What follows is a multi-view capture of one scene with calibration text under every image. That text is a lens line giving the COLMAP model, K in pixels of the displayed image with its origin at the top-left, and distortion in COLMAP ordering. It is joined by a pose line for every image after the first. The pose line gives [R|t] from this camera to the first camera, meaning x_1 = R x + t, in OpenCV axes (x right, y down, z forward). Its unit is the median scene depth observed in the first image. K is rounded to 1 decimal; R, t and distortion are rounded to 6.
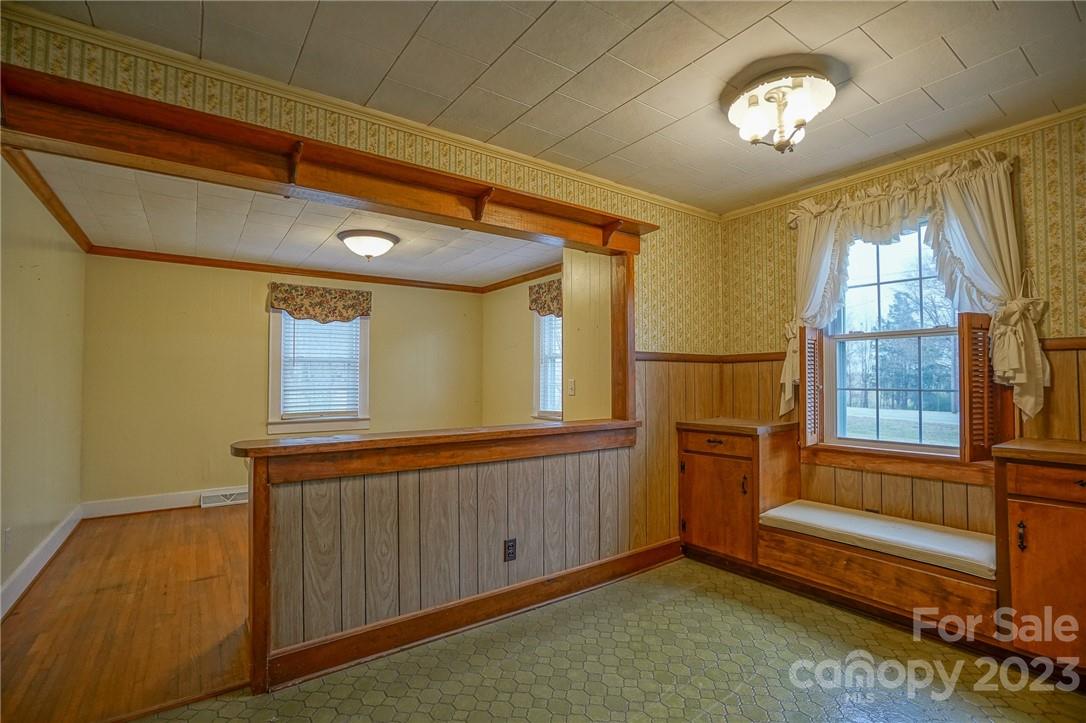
lens RADIAL K [[504.5, 0, 540.1], [0, 504.5, 367.1], [0, 0, 1]] dist [-0.045206, 0.009927]
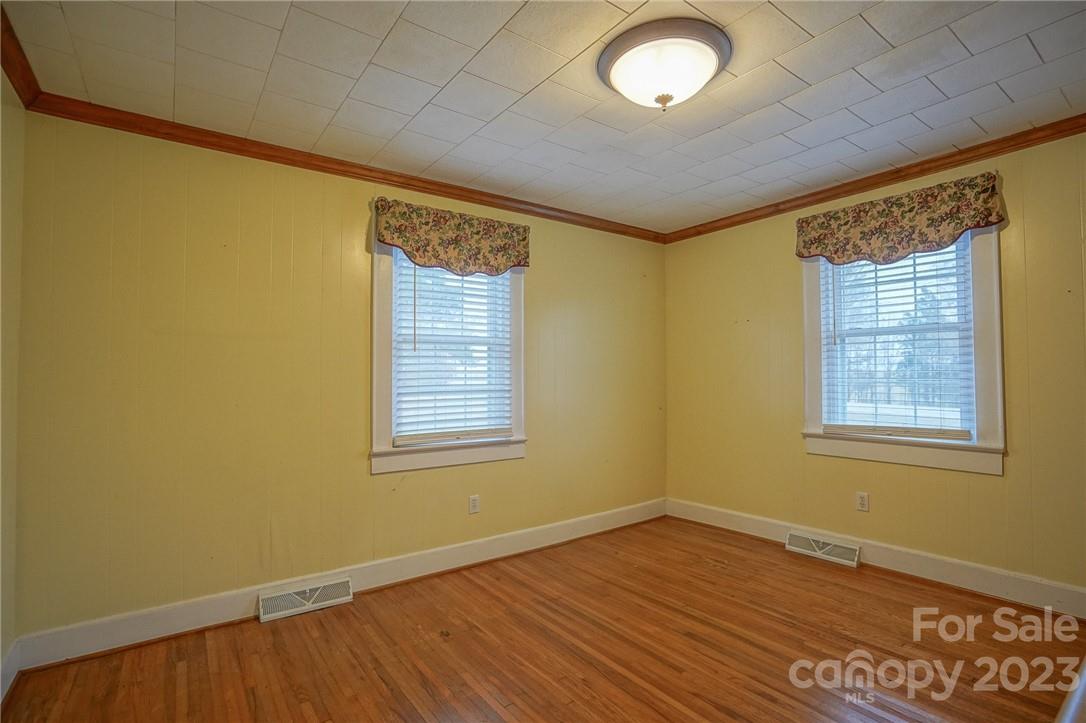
lens RADIAL K [[504.5, 0, 531.2], [0, 504.5, 368.9], [0, 0, 1]] dist [-0.045206, 0.009927]
pose [[0.999925, -0.003023, 0.011878, -0.643396], [0.002950, 0.999976, 0.006190, 0.027295], [-0.011896, -0.006155, 0.999910, 0.757424]]
